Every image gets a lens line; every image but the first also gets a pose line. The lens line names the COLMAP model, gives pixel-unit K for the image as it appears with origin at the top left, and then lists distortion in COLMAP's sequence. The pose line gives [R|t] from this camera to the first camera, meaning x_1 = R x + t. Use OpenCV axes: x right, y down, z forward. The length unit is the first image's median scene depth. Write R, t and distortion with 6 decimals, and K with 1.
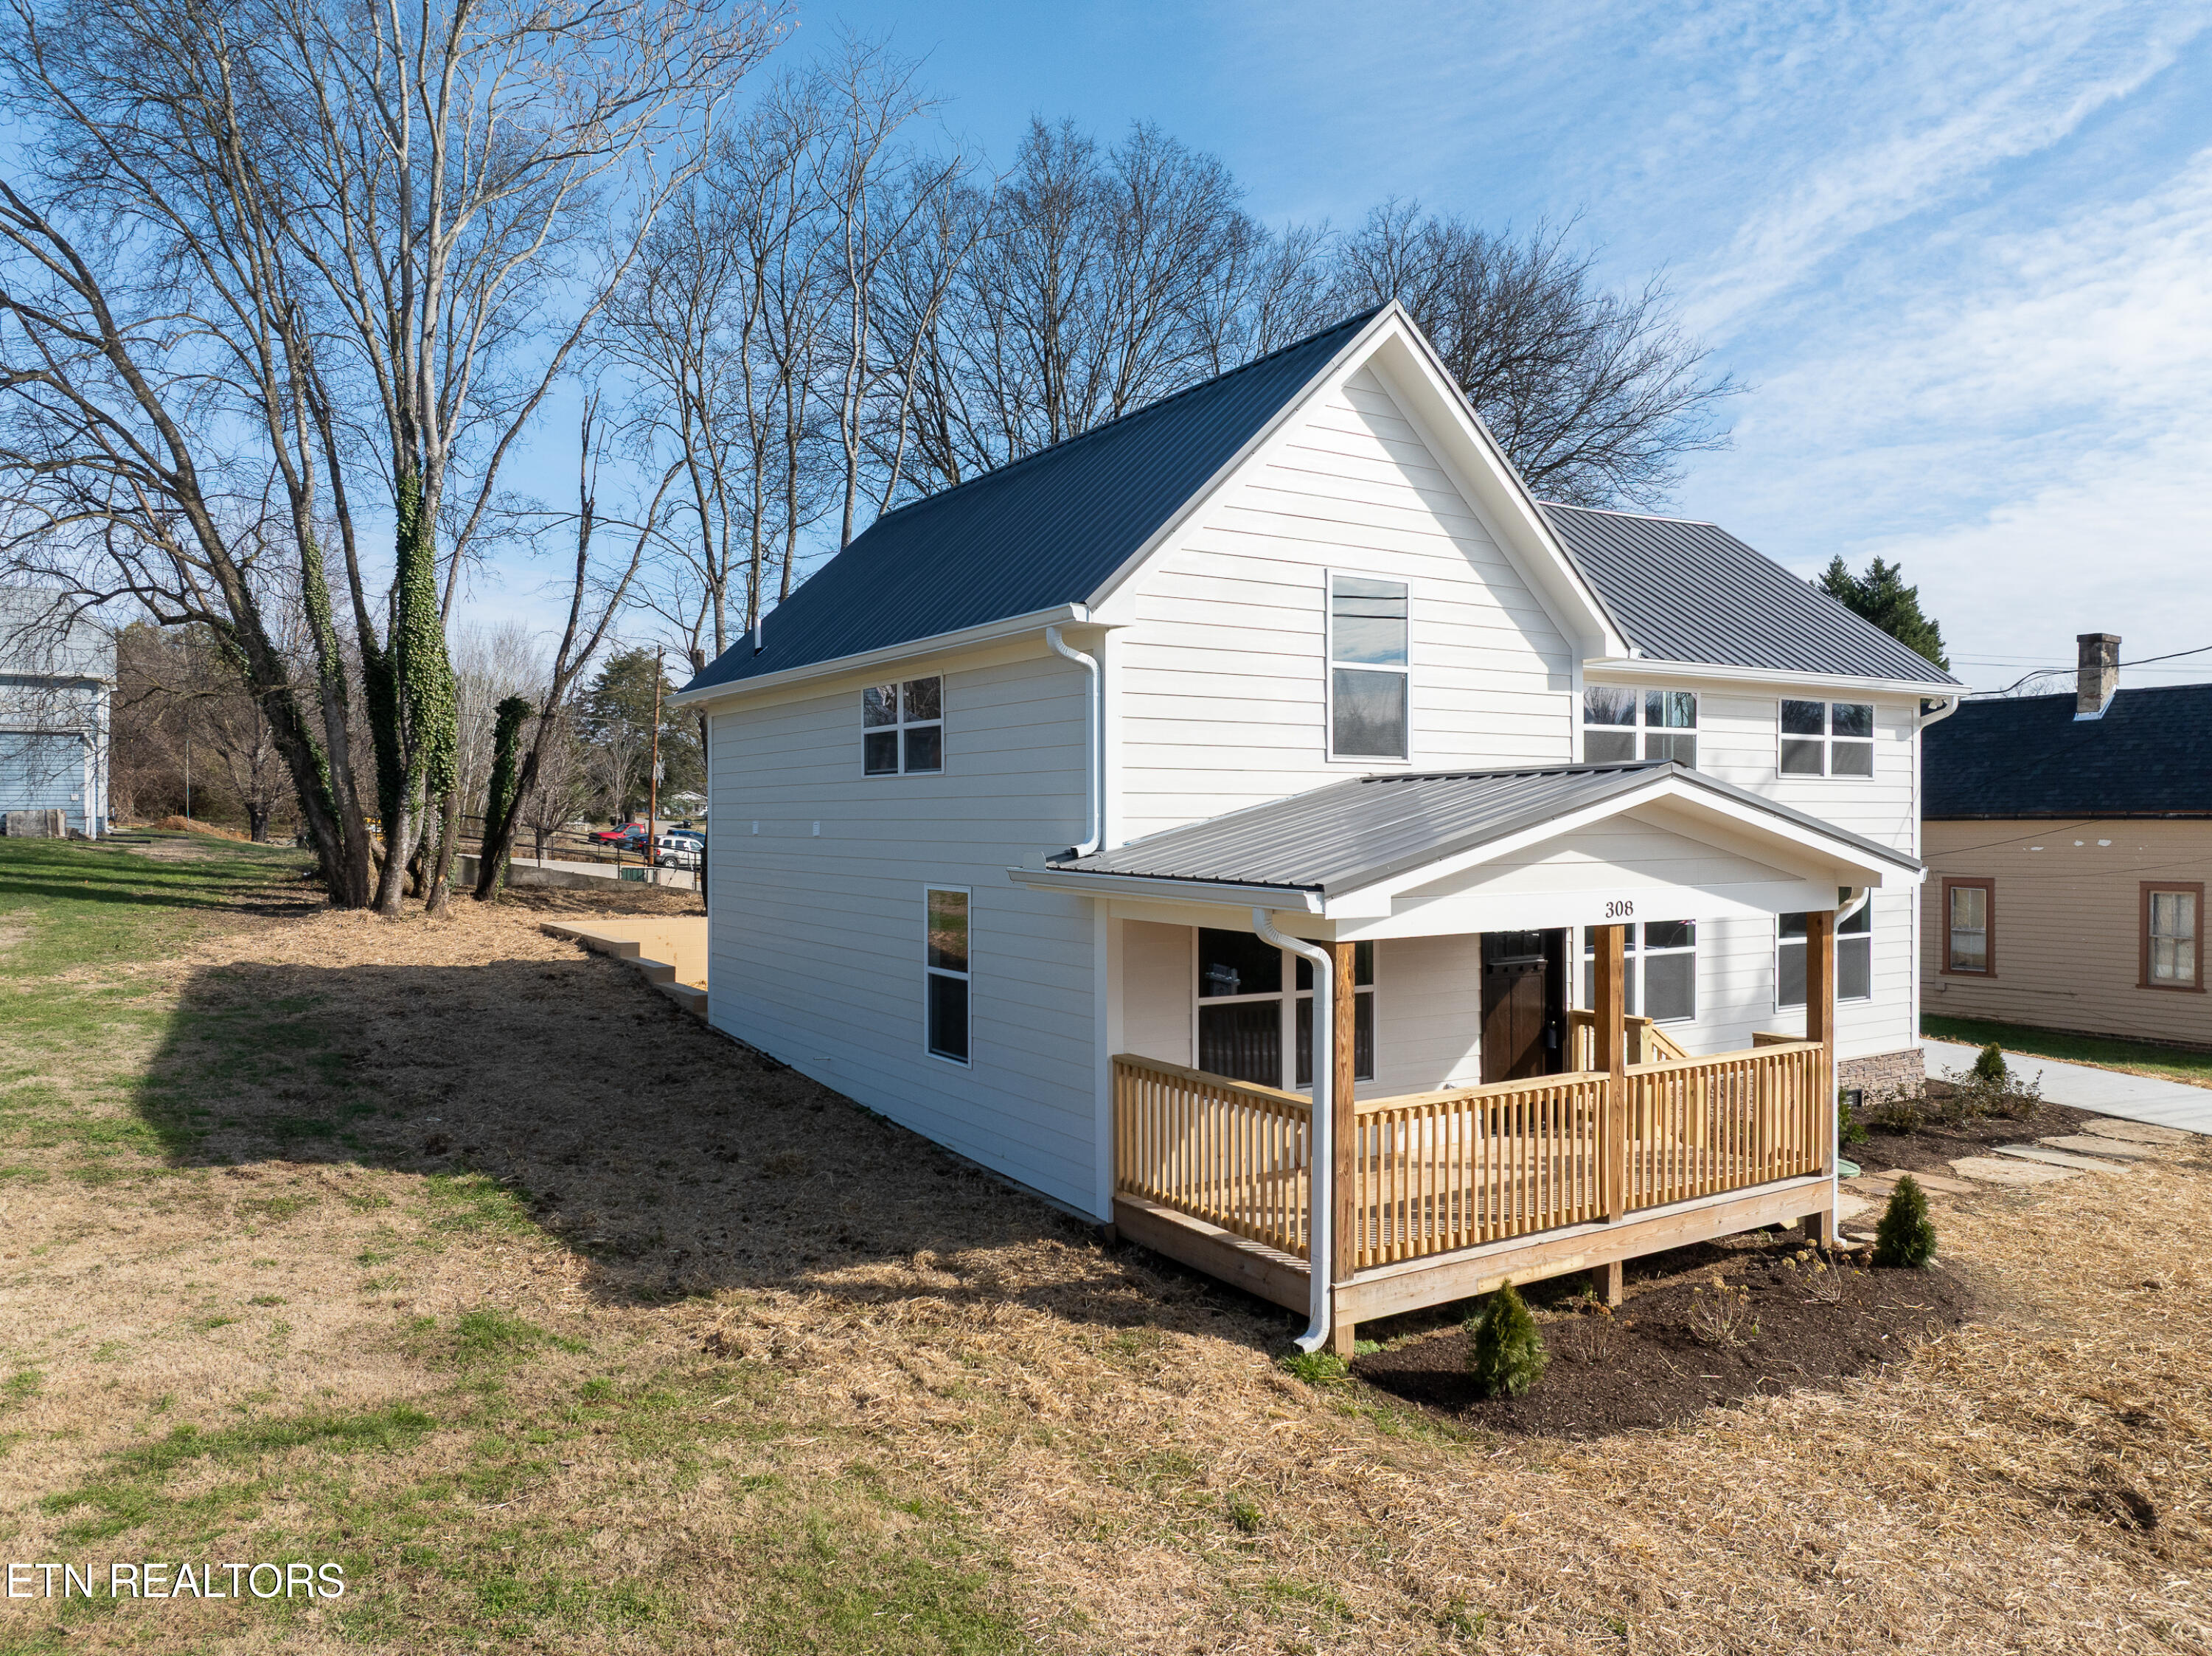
lens RADIAL K [[1534.5, 0, 1106.0], [0, 1534.5, 828.0], [0, 0, 1]] dist [0.000718, -0.000184]
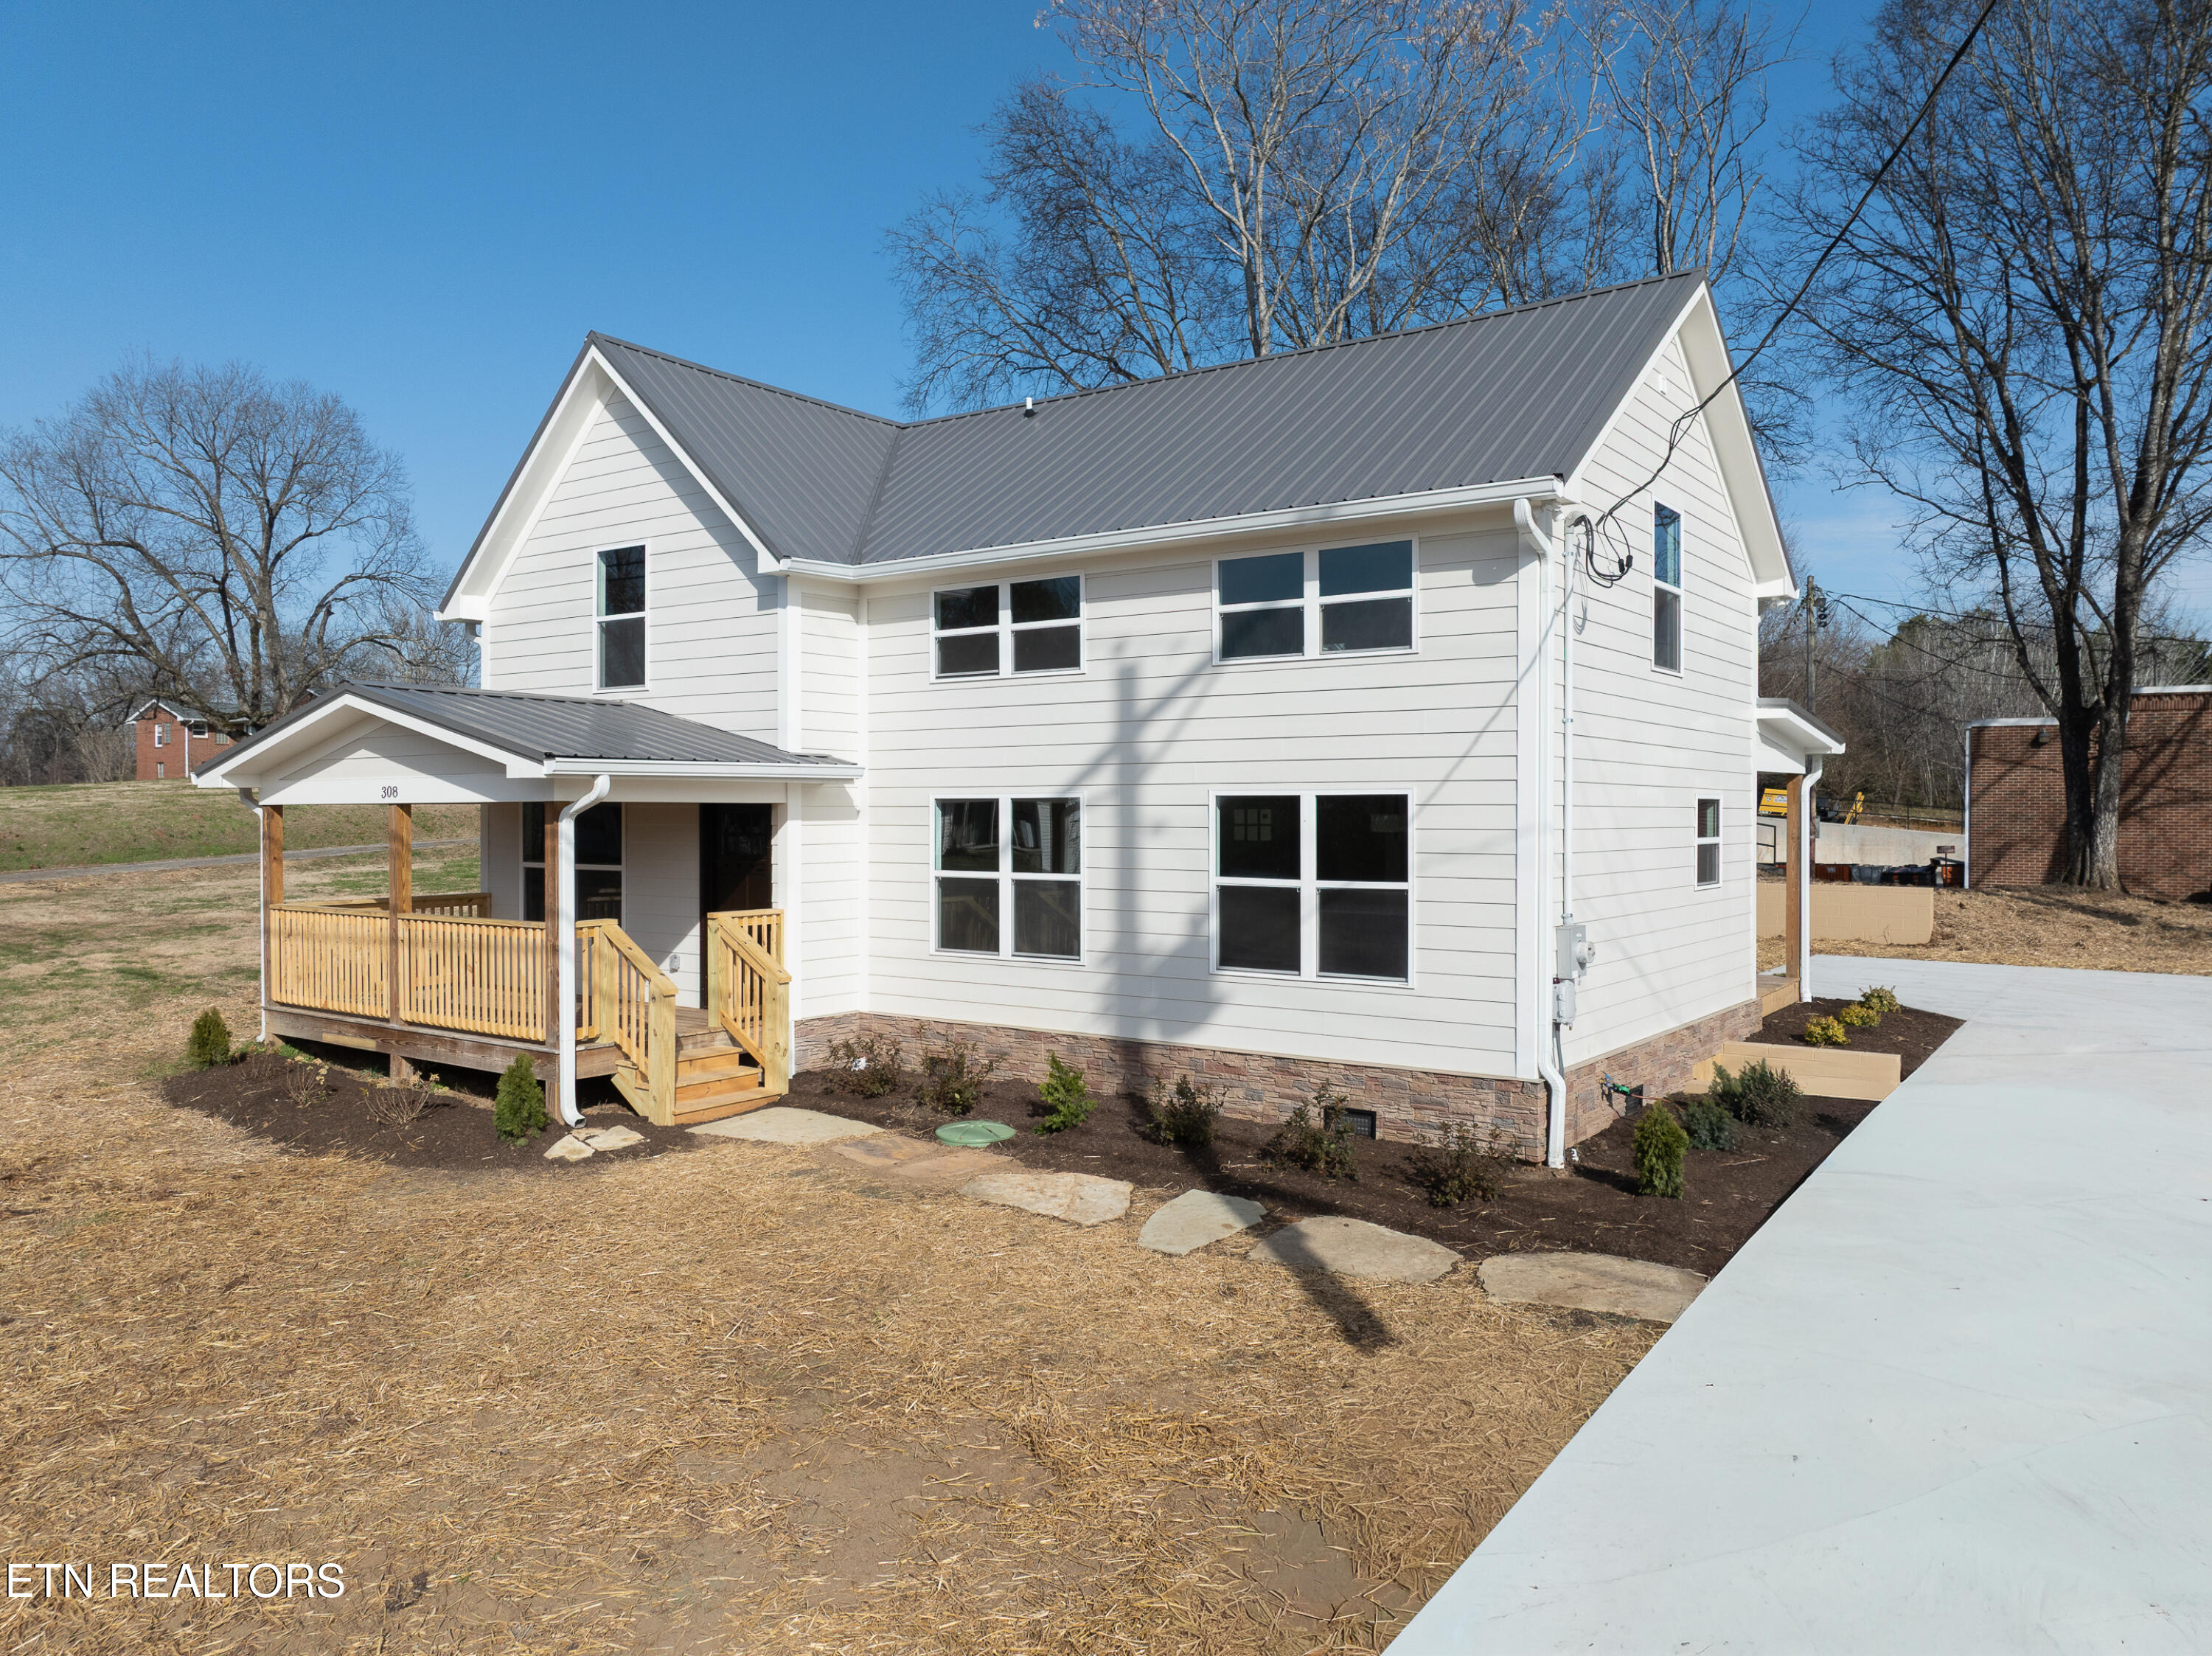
lens RADIAL K [[1555.5, 0, 1106.0], [0, 1555.5, 828.0], [0, 0, 1]] dist [-0.033934, -0.005197]
pose [[0.384695, 0.014742, -0.922926, 1.398600], [-0.007605, 0.999889, 0.012801, 0.047455], [0.923012, 0.002094, 0.384765, 0.807312]]
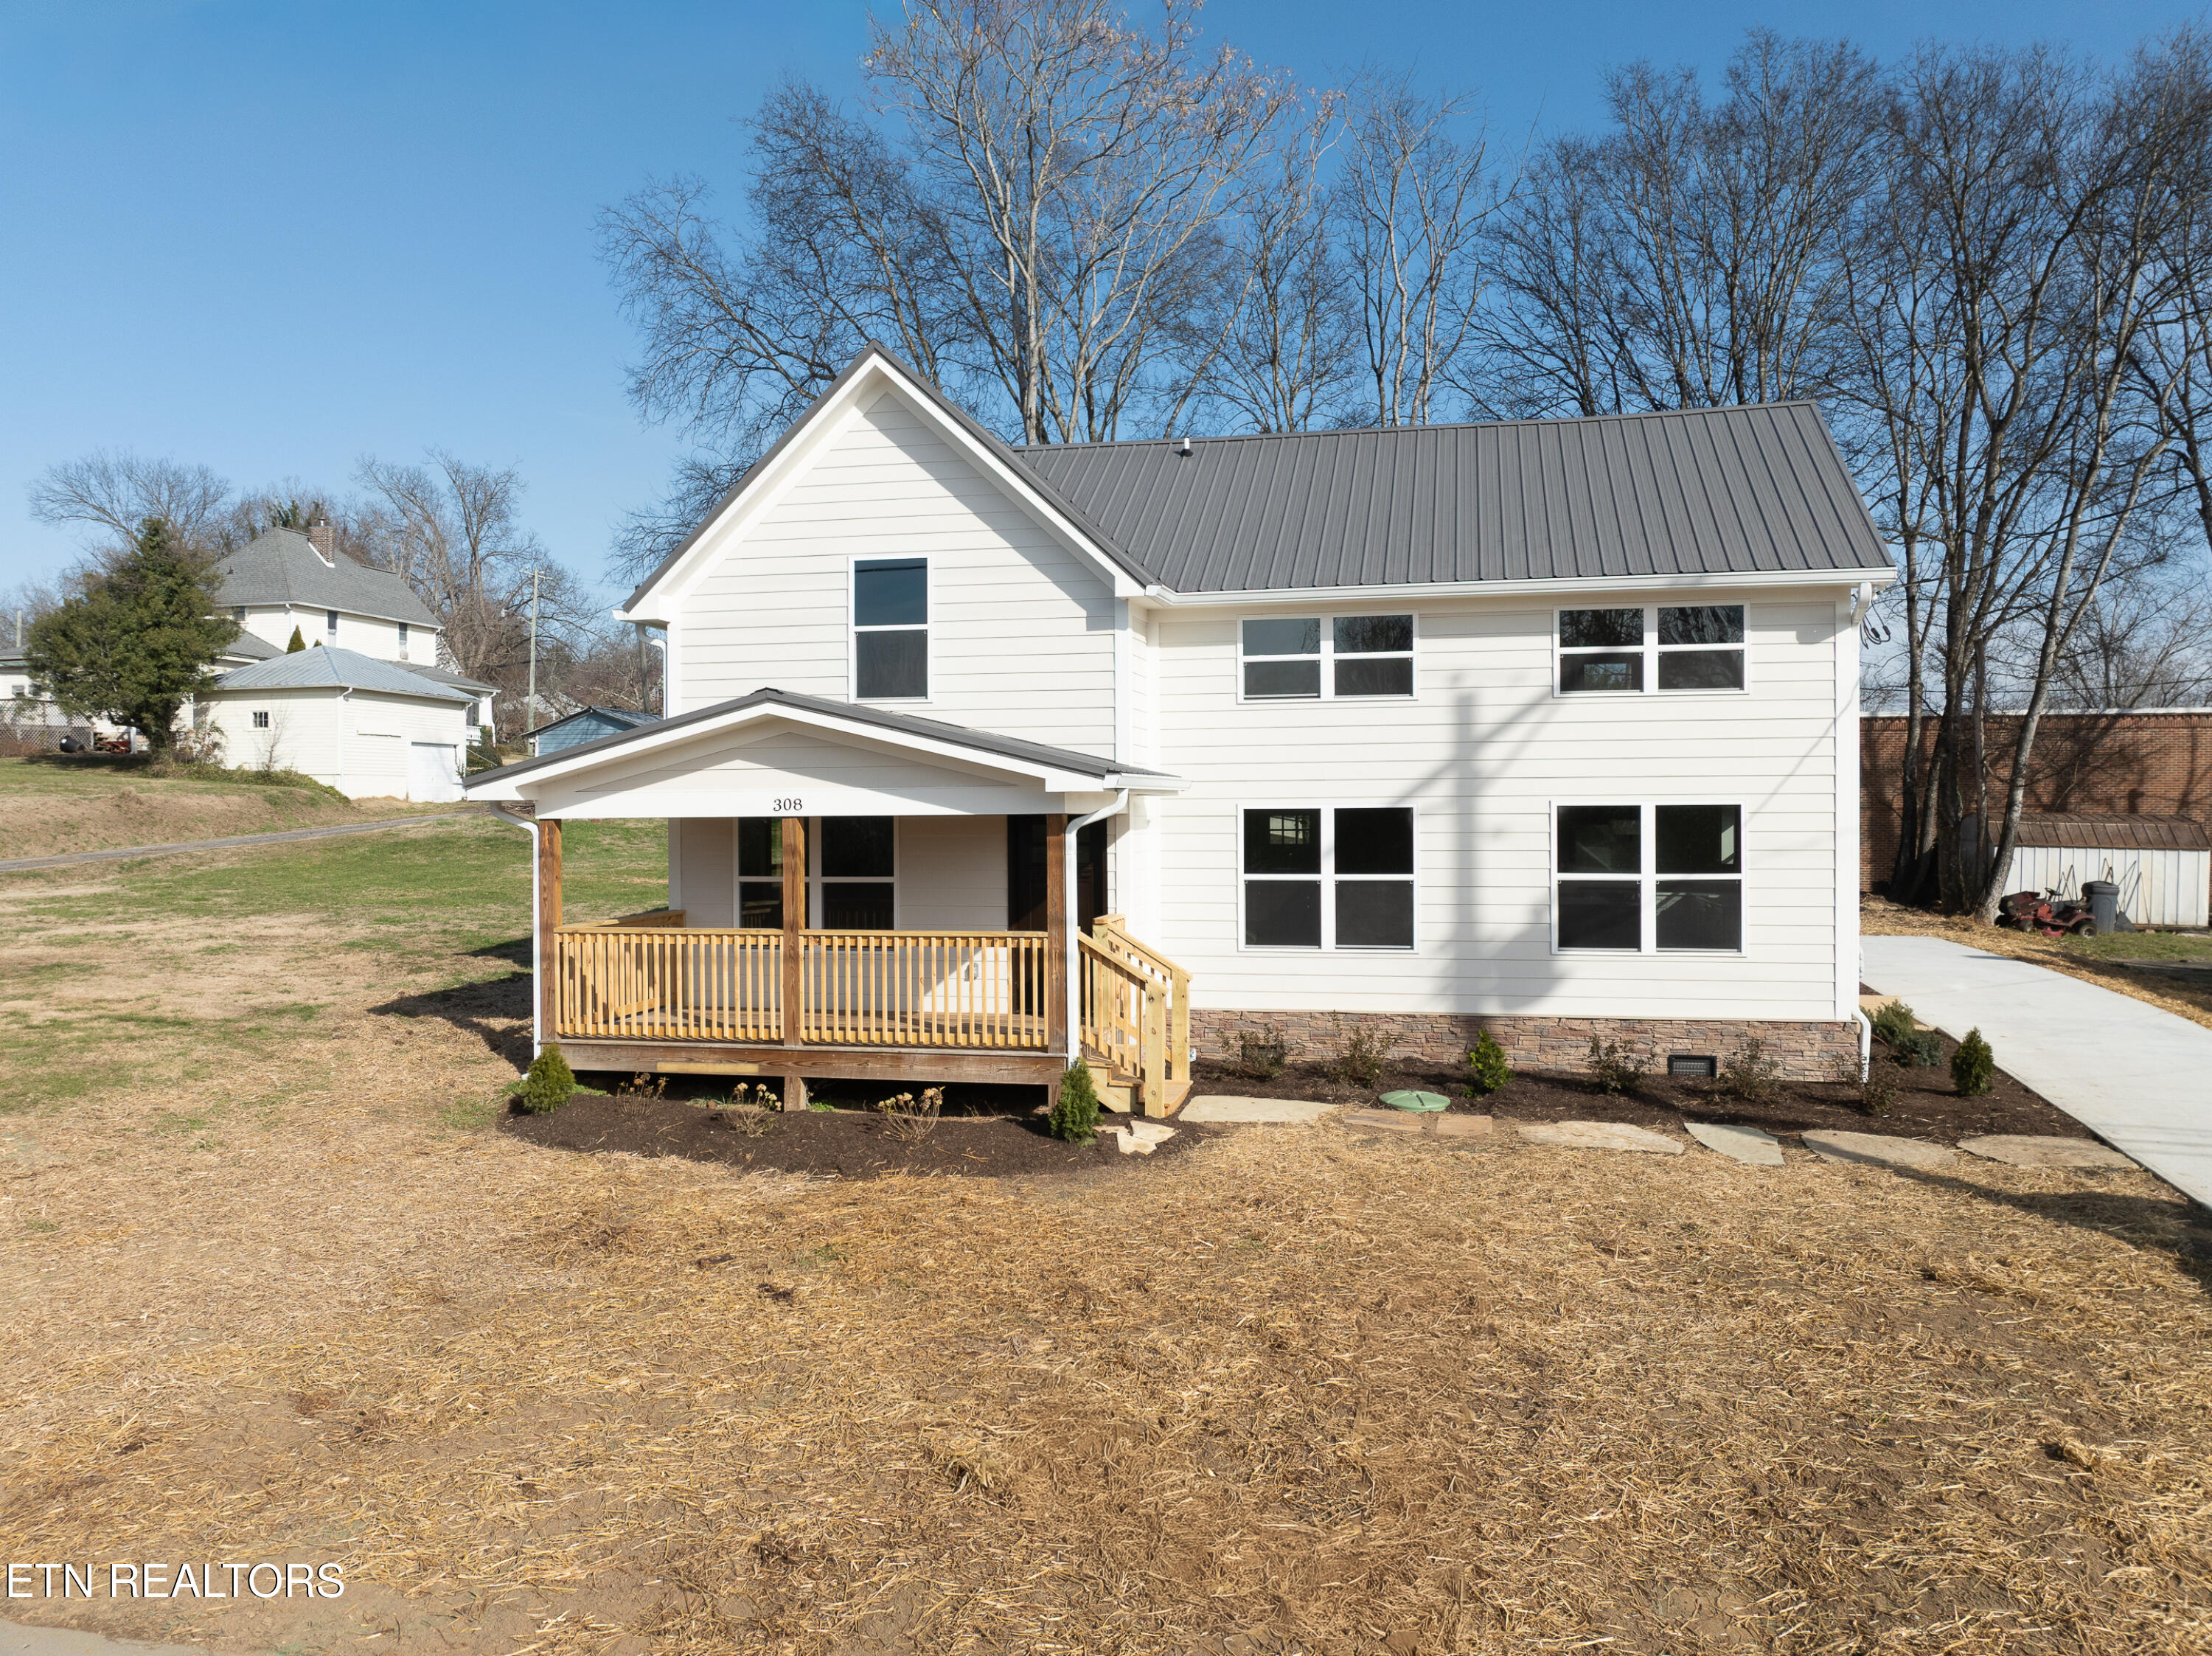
lens RADIAL K [[1561.9, 0, 1106.0], [0, 1561.9, 828.0], [0, 0, 1]] dist [-0.022932, -0.000305]
pose [[0.715056, 0.006404, -0.699038, 1.110284], [-0.001323, 0.999969, 0.007808, 0.047171], [0.699066, -0.004659, 0.715042, 0.183234]]
